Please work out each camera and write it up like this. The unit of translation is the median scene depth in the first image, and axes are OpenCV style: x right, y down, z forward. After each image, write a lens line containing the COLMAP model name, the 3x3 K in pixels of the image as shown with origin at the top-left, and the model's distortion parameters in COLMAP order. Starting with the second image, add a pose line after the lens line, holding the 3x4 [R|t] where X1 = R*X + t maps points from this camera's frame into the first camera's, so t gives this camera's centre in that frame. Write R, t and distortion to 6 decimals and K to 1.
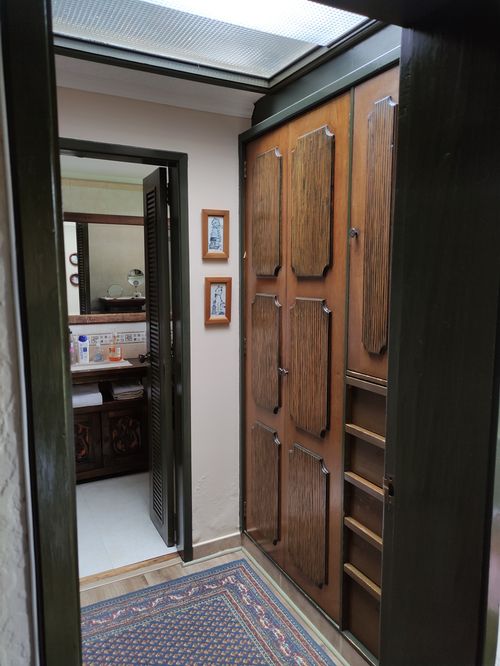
lens RADIAL K [[496.6, 0, 252.0], [0, 496.6, 332.3], [0, 0, 1]] dist [0.053956, -0.039553]
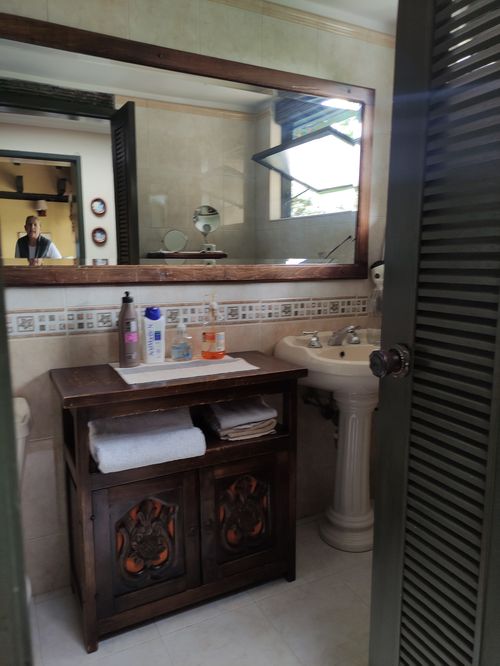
lens RADIAL K [[496.6, 0, 247.6], [0, 496.6, 333.6], [0, 0, 1]] dist [0.053956, -0.039553]
pose [[0.999984, 0.000814, -0.005518, -0.243302], [-0.000646, 0.999538, 0.030395, 0.017514], [0.005540, -0.030391, 0.999523, 0.514568]]
